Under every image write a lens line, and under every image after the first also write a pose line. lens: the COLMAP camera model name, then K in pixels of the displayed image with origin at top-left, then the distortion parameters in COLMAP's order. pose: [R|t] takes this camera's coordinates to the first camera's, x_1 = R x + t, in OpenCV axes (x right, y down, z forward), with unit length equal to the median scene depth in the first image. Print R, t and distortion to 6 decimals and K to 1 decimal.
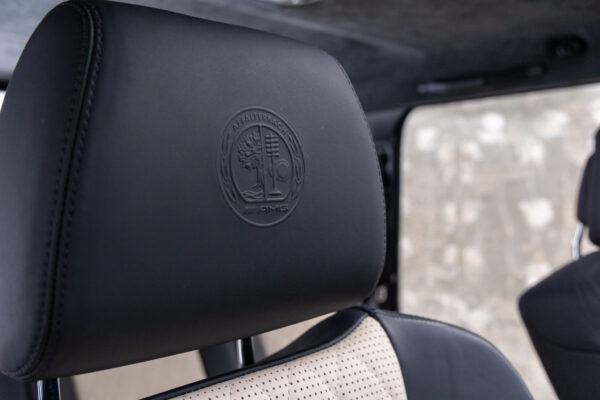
lens RADIAL K [[613.5, 0, 297.7], [0, 613.5, 200.3], [0, 0, 1]] dist [0.047390, 0.000000]
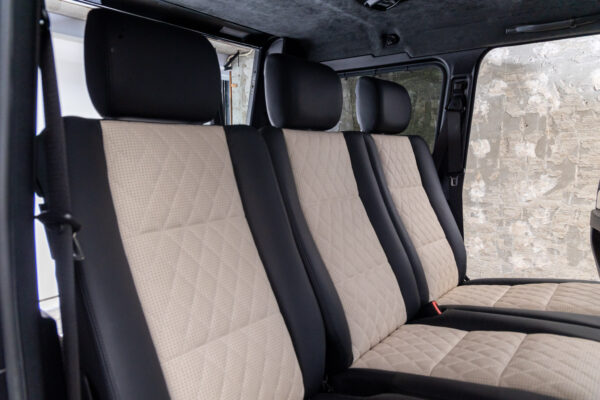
lens RADIAL K [[398.6, 0, 296.2], [0, 398.6, 201.7], [0, 0, 1]] dist [-0.007598, 0.001125]
pose [[0.996957, 0.018381, 0.075761, -0.387985], [-0.027847, 0.991659, 0.125844, 0.116287], [-0.072816, -0.127571, 0.989153, 0.115936]]
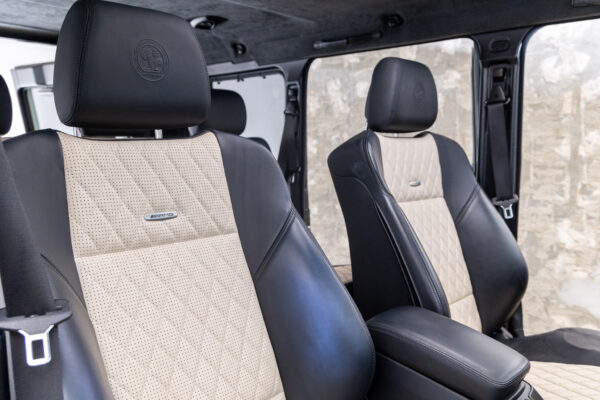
lens RADIAL K [[511.8, 0, 300.8], [0, 511.8, 200.9], [0, 0, 1]] dist [-0.015886, 0.026672]
pose [[0.999453, 0.015560, 0.029187, 0.151865], [-0.018494, 0.994498, 0.103111, 0.089034], [-0.027422, -0.103595, 0.994242, -0.378305]]
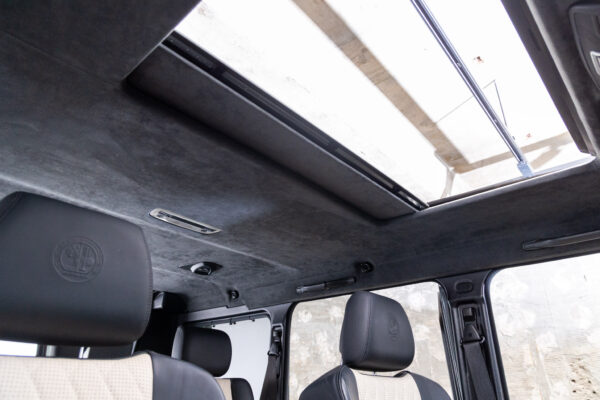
lens RADIAL K [[398.6, 0, 304.6], [0, 398.6, 201.8], [0, 0, 1]] dist [-0.007598, 0.001125]
pose [[0.998417, 0.052828, 0.019328, 0.211945], [-0.038847, 0.896013, -0.442326, 0.108597], [-0.040686, 0.440875, 0.896646, -0.150831]]
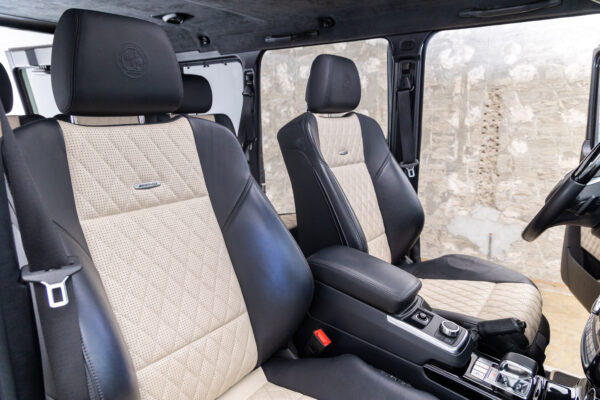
lens RADIAL K [[398.6, 0, 303.3], [0, 398.6, 200.1], [0, 0, 1]] dist [-0.007598, 0.001125]
pose [[0.989919, -0.009824, 0.141291, 0.153333], [-0.019507, 0.978627, 0.204715, 0.063981], [-0.140283, -0.205408, 0.968570, -0.399800]]
